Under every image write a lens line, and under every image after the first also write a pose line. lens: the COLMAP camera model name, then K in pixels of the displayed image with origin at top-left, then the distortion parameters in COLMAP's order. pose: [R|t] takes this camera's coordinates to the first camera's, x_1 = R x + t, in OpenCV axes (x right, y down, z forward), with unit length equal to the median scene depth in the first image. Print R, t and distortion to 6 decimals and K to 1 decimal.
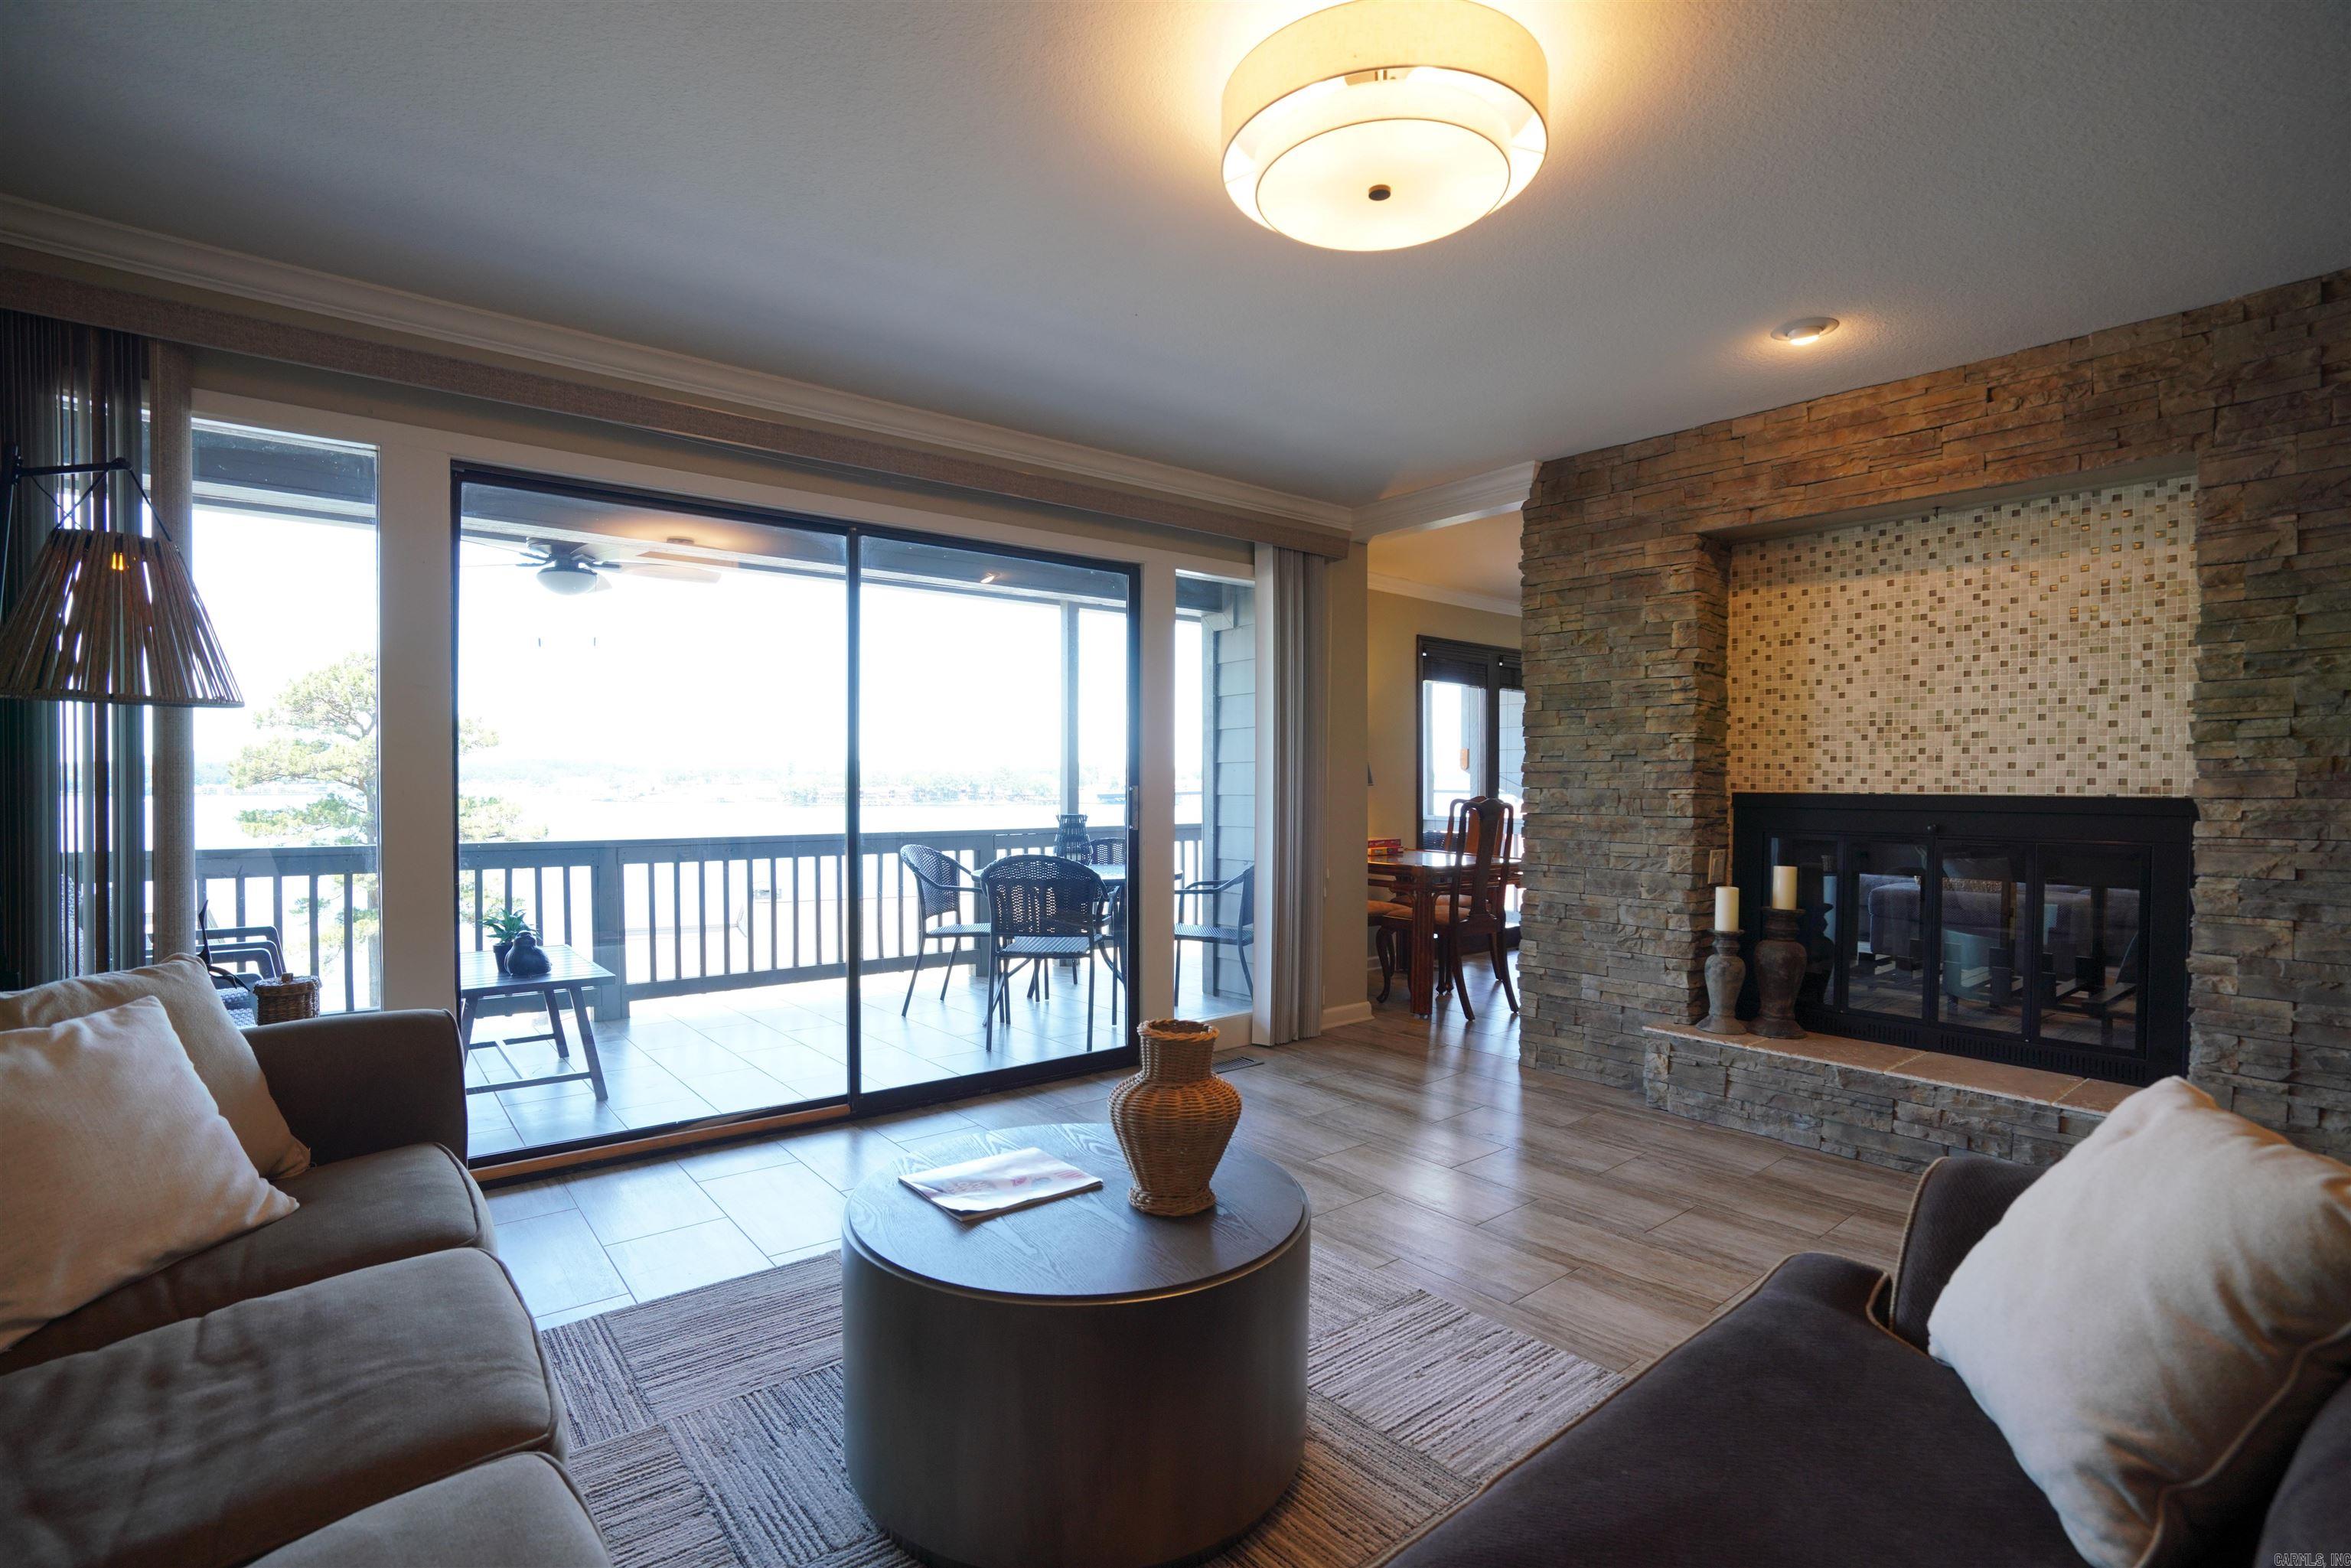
lens RADIAL K [[1081.5, 0, 1165.8], [0, 1081.5, 778.3], [0, 0, 1]] dist [-0.046614, 0.015430]
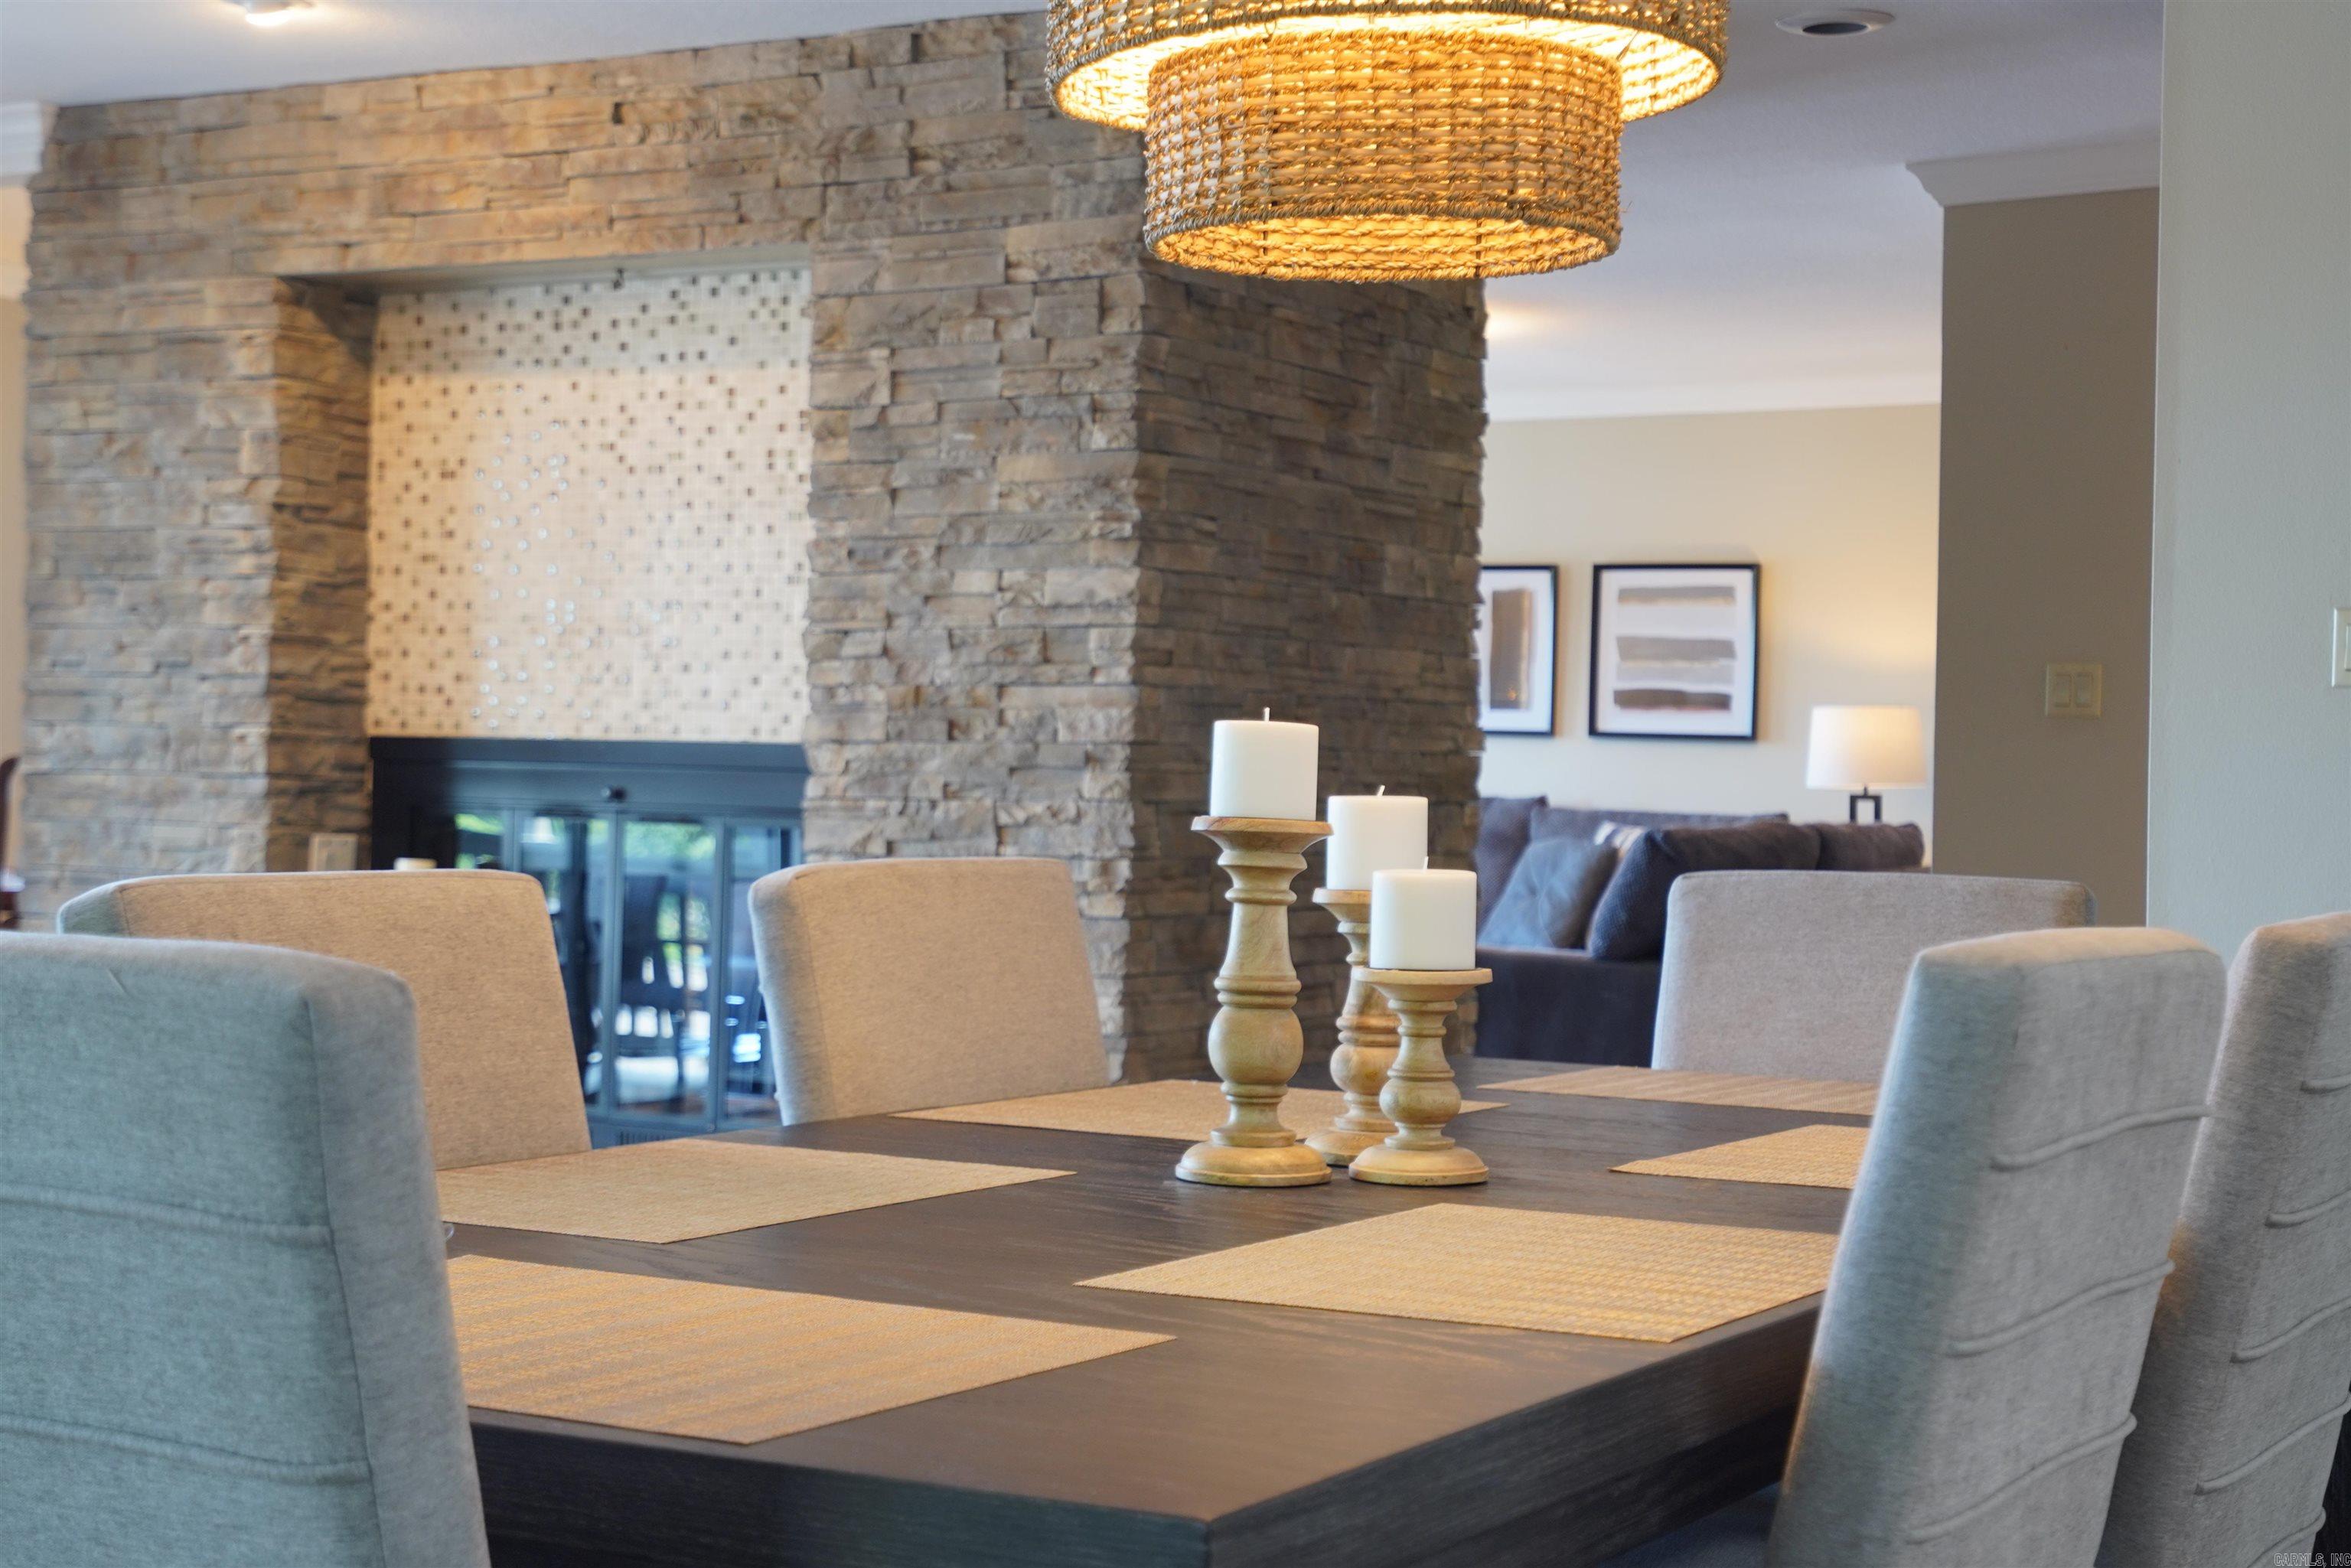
lens RADIAL K [[3535.2, 0, 1182.6], [0, 3535.2, 796.0], [0, 0, 1]] dist [0.029120, 0.000000]
pose [[0.932803, 0.010642, 0.360228, 0.292656], [-0.016339, 0.999785, 0.012774, 0.016430], [-0.360015, -0.017802, 0.932777, -1.012333]]
